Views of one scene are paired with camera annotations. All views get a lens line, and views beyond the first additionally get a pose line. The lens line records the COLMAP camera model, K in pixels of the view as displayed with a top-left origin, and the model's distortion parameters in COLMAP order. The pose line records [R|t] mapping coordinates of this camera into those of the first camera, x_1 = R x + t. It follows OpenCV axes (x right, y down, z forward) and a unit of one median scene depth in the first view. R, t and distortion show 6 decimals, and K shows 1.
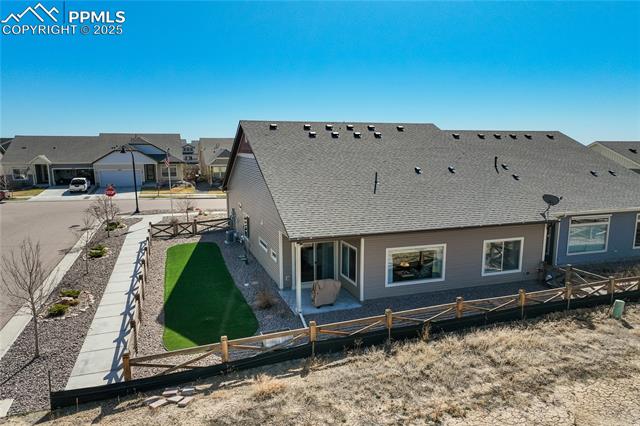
lens RADIAL K [[449.6, 0, 320.1], [0, 449.6, 212.5], [0, 0, 1]] dist [0.001048, 0.012921]
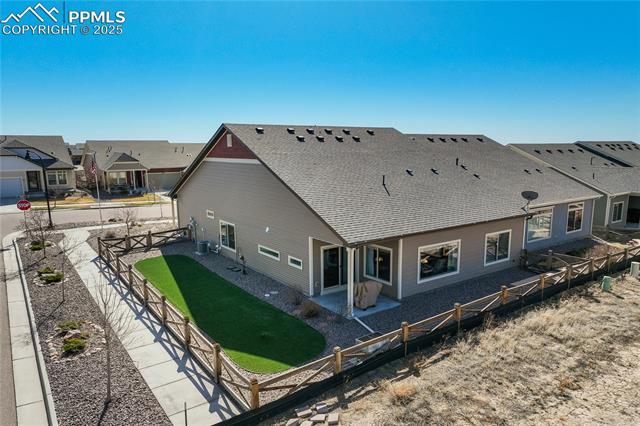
lens RADIAL K [[449.6, 0, 319.9], [0, 449.6, 215.5], [0, 0, 1]] dist [0.001048, 0.012921]
pose [[0.958462, -0.049320, 0.280924, -0.360412], [0.048187, 0.998778, 0.010946, -0.016887], [-0.281121, 0.003046, 0.959668, 0.049768]]
